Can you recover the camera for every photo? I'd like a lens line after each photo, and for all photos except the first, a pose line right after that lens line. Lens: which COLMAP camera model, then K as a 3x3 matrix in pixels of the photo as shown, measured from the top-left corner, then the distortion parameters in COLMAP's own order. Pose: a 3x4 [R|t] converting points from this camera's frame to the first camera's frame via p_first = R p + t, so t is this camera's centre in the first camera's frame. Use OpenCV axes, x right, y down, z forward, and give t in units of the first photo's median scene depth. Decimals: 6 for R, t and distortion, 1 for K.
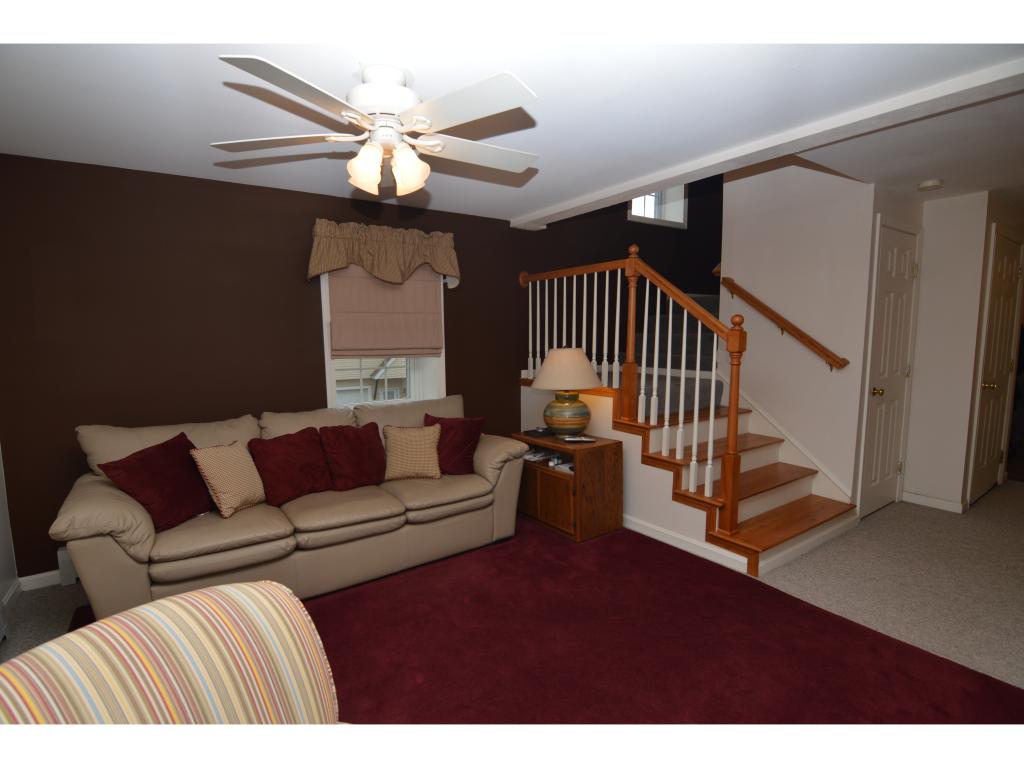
lens RADIAL K [[503.5, 0, 505.7], [0, 503.5, 388.8], [0, 0, 1]] dist [0.000301, -0.014966]
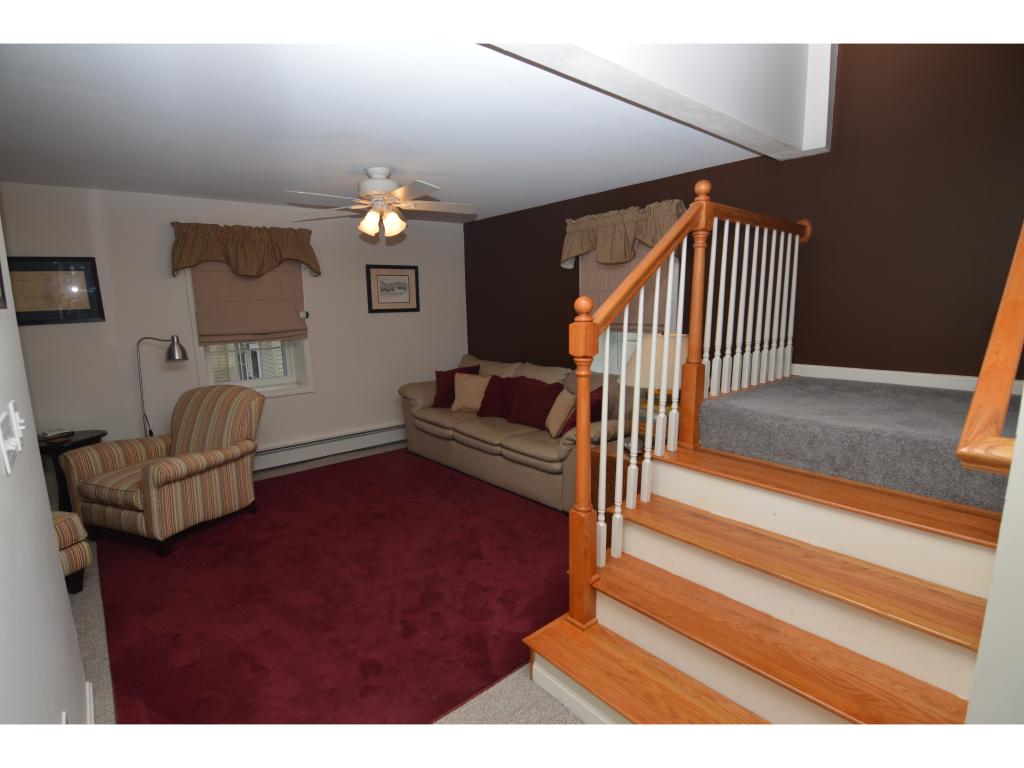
lens RADIAL K [[503.5, 0, 505.7], [0, 503.5, 388.8], [0, 0, 1]] dist [0.000301, -0.014966]
pose [[0.102424, 0.178434, -0.978606, 0.894963], [-0.089974, 0.981410, 0.169528, -0.111153], [0.990663, 0.070686, 0.116574, 0.690528]]
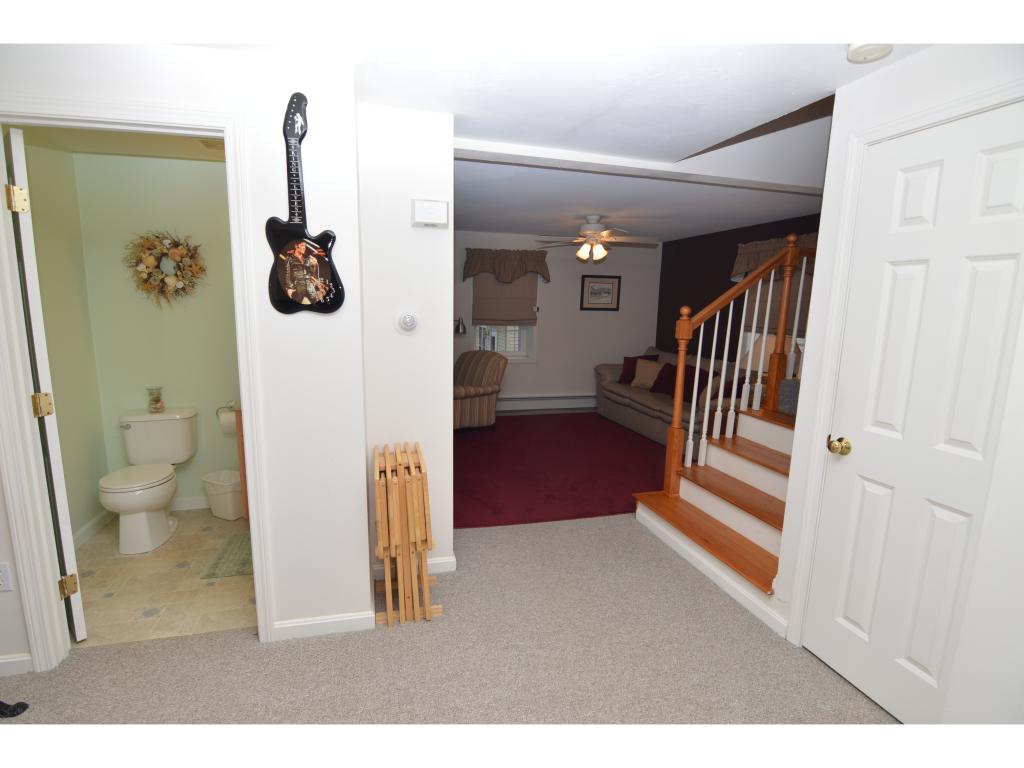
lens RADIAL K [[503.5, 0, 505.7], [0, 503.5, 388.8], [0, 0, 1]] dist [0.000301, -0.014966]
pose [[-0.320864, 0.167547, -0.932188, 1.377204], [-0.121560, 0.968804, 0.215969, -0.135976], [0.939292, 0.182613, -0.290487, 0.807761]]
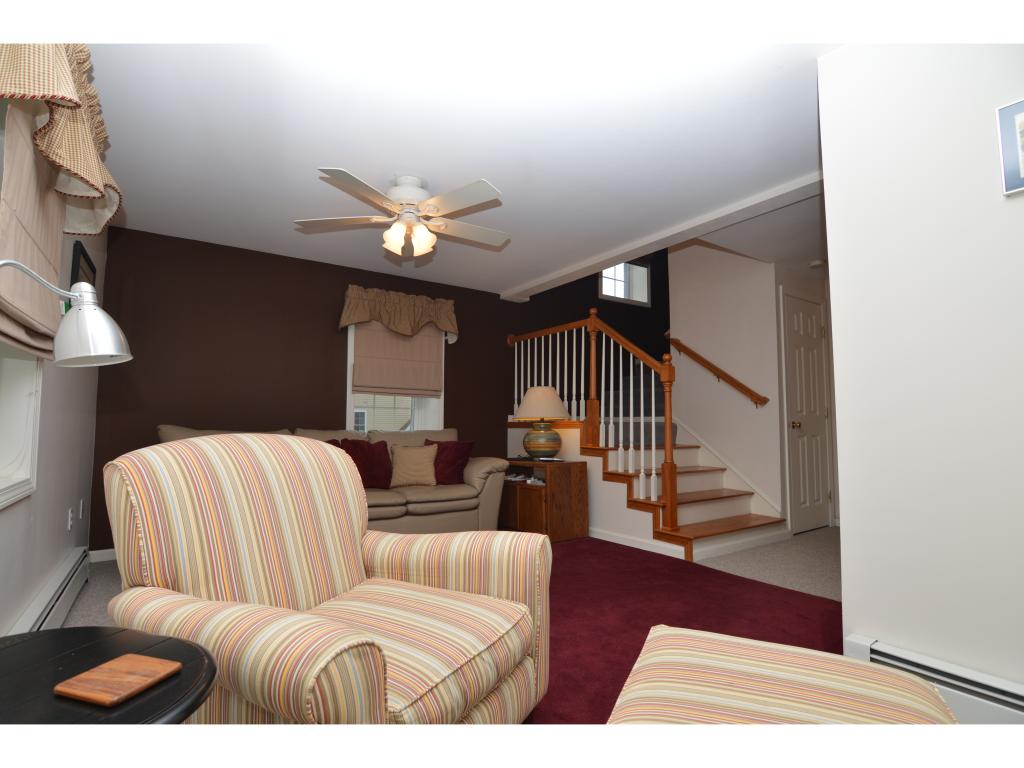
lens RADIAL K [[503.5, 0, 505.7], [0, 503.5, 388.8], [0, 0, 1]] dist [0.000301, -0.014966]
pose [[0.999896, 0.013265, -0.005642, 0.040297], [-0.014081, 0.982571, -0.185353, 0.158073], [0.003085, 0.185413, 0.982656, -0.225459]]
